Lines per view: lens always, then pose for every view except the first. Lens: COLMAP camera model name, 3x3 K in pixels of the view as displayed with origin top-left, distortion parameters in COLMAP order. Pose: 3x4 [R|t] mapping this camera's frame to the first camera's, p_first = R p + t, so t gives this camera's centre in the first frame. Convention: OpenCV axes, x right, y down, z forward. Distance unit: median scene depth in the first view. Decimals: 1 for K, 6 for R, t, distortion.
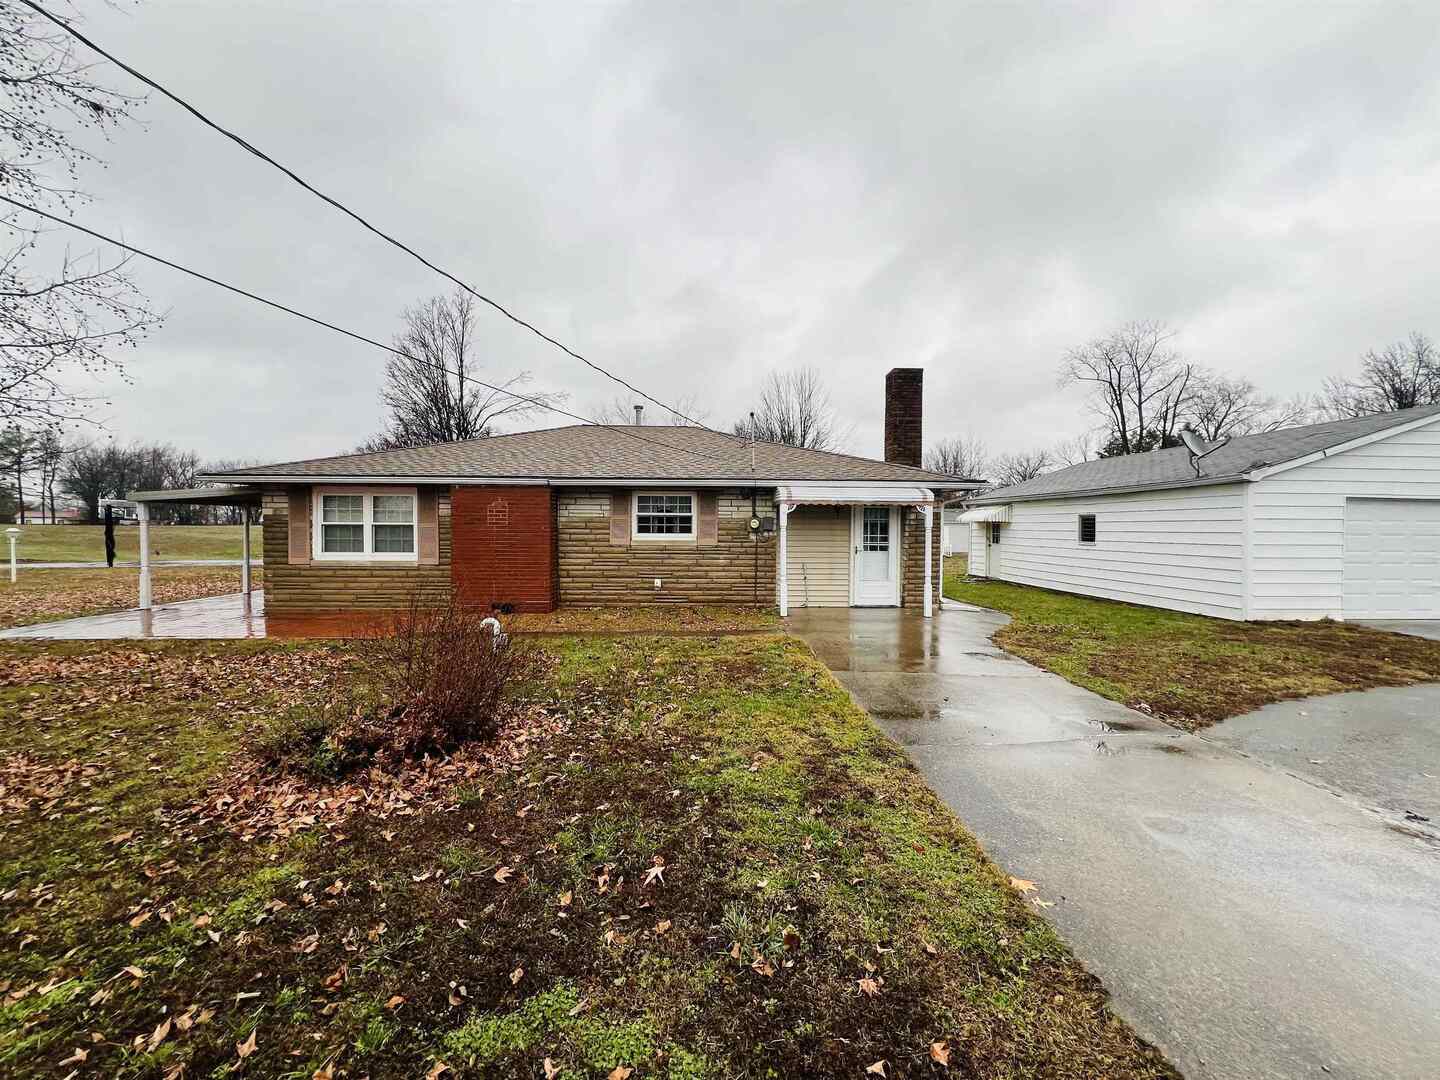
lens RADIAL K [[572.9, 0, 721.4], [0, 572.9, 542.7], [0, 0, 1]] dist [-0.001707, 0.000432]
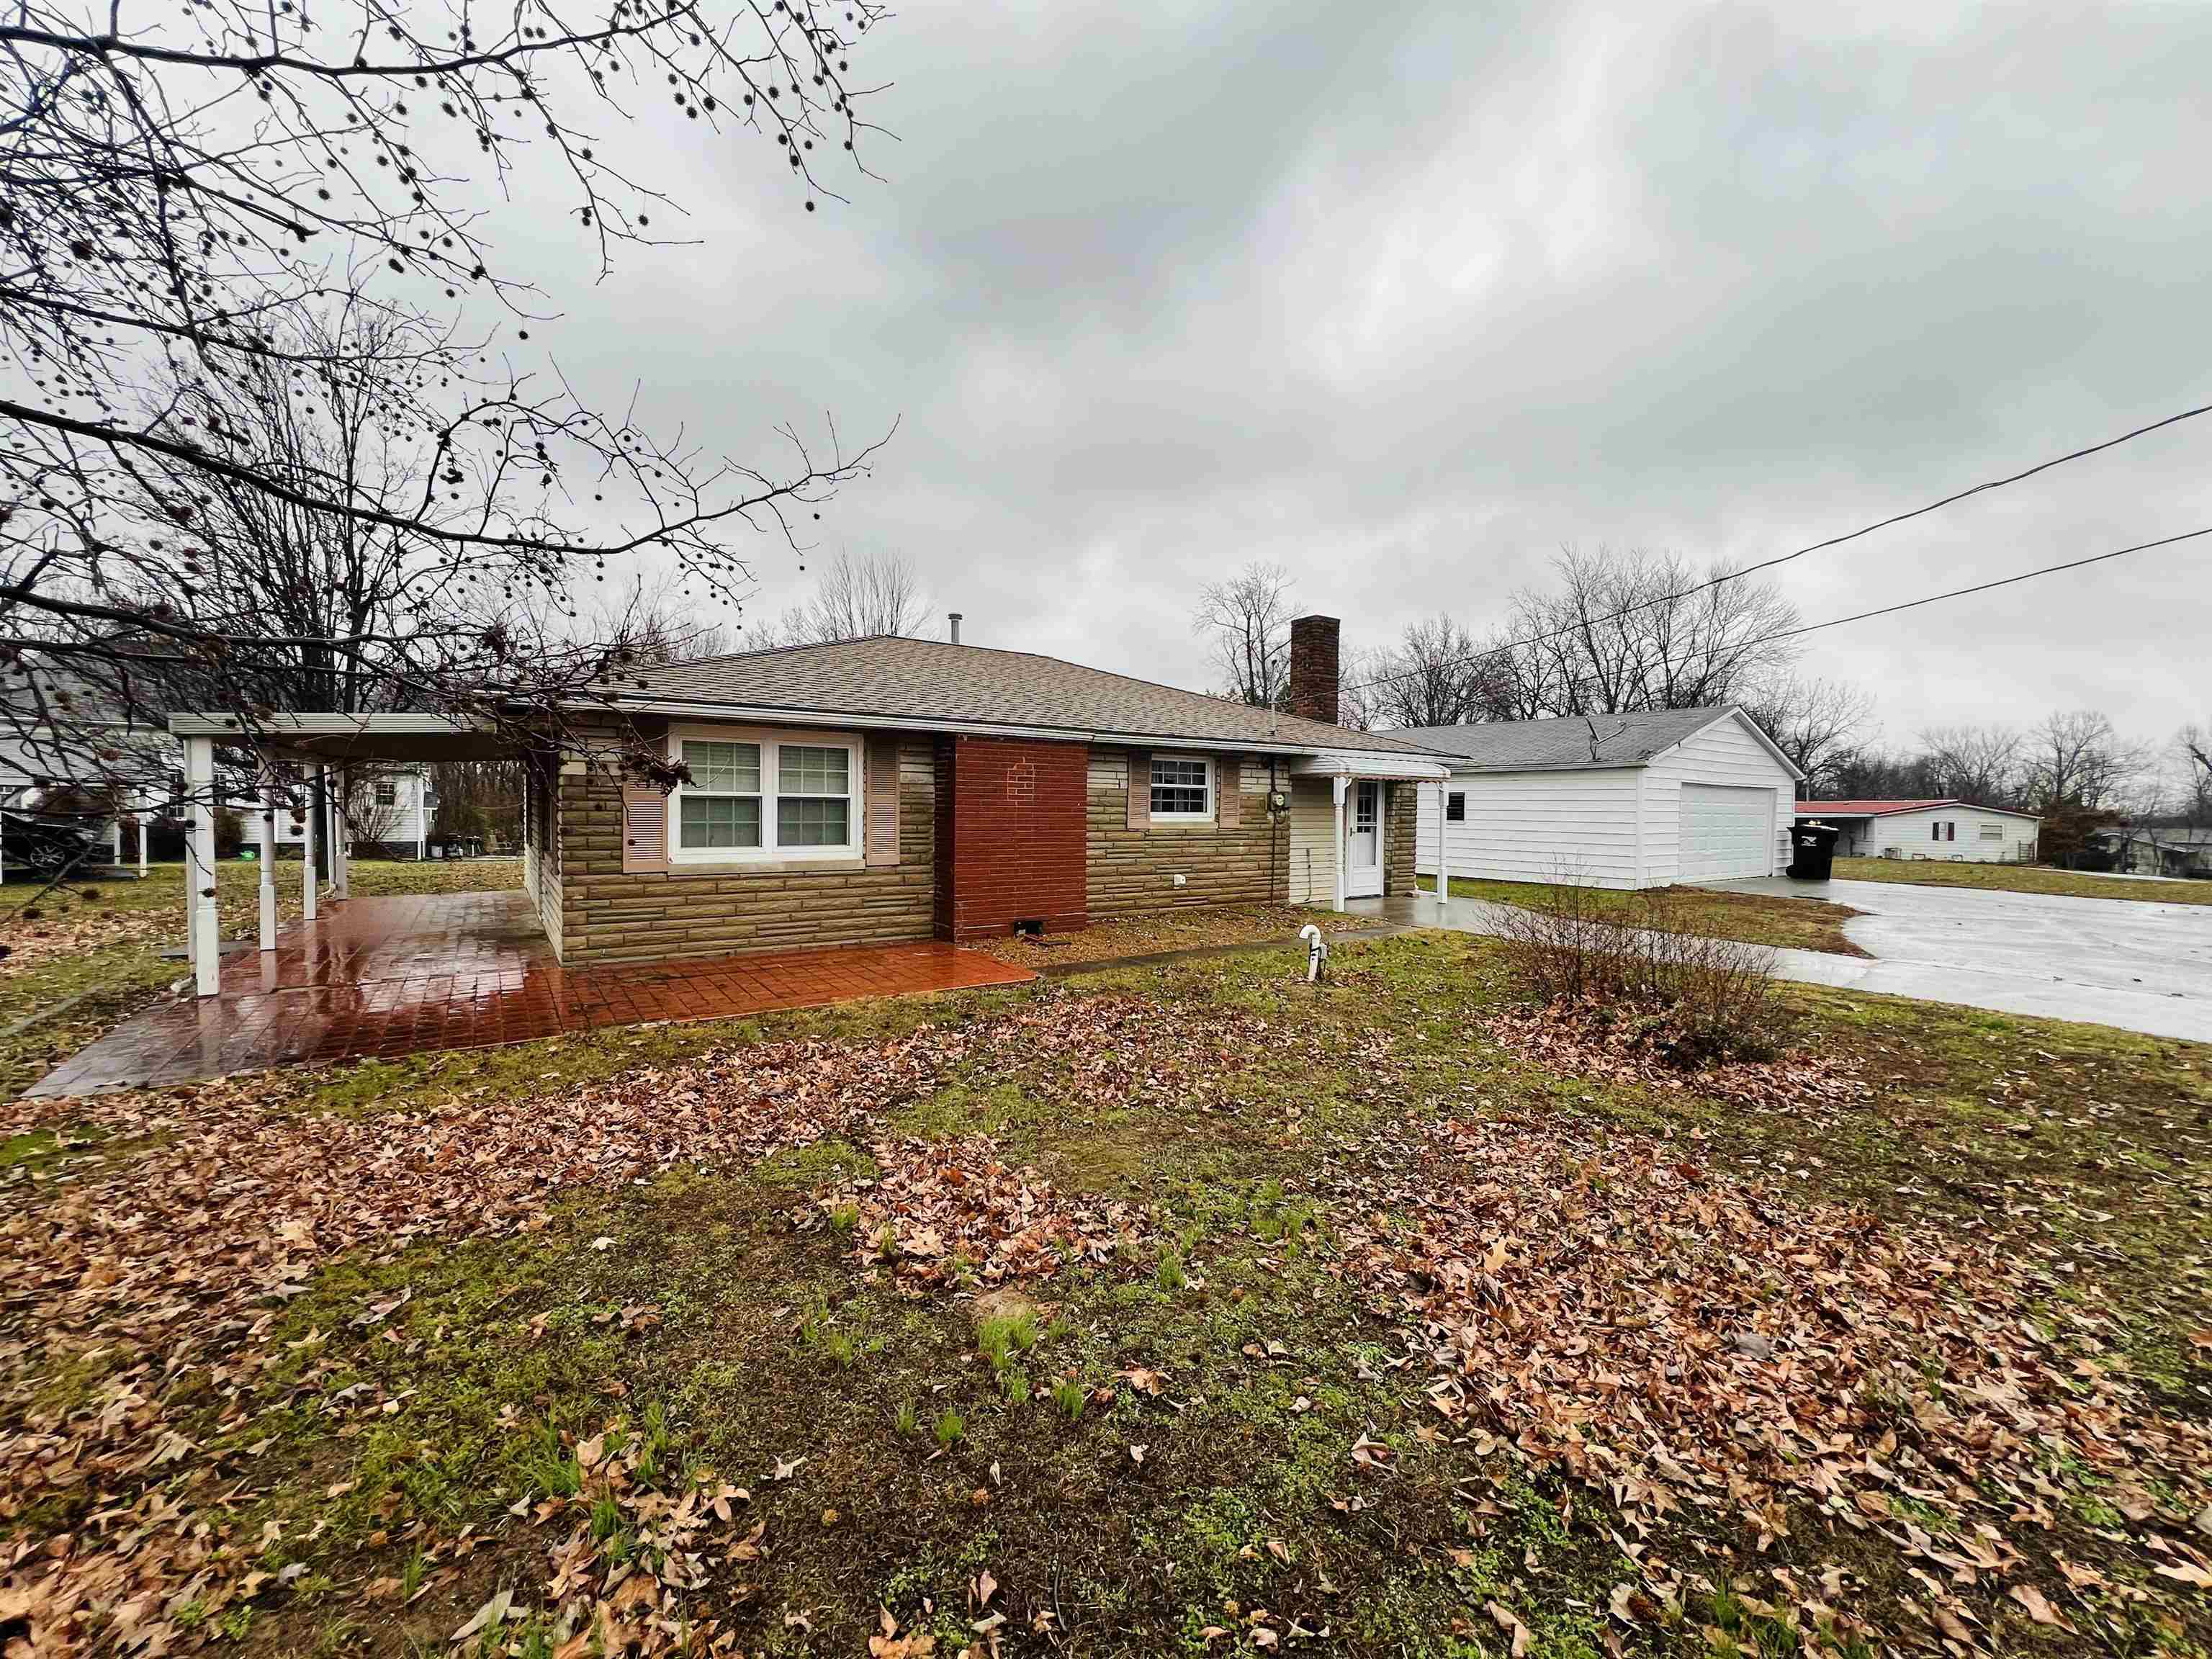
lens RADIAL K [[880.1, 0, 1112.5], [0, 880.1, 822.2], [0, 0, 1]] dist [-0.001707, 0.000432]
pose [[0.838958, -0.005336, 0.544170, -0.790862], [0.006644, 0.999978, -0.000438, -0.003765], [-0.544155, 0.003982, 0.838975, 0.103942]]
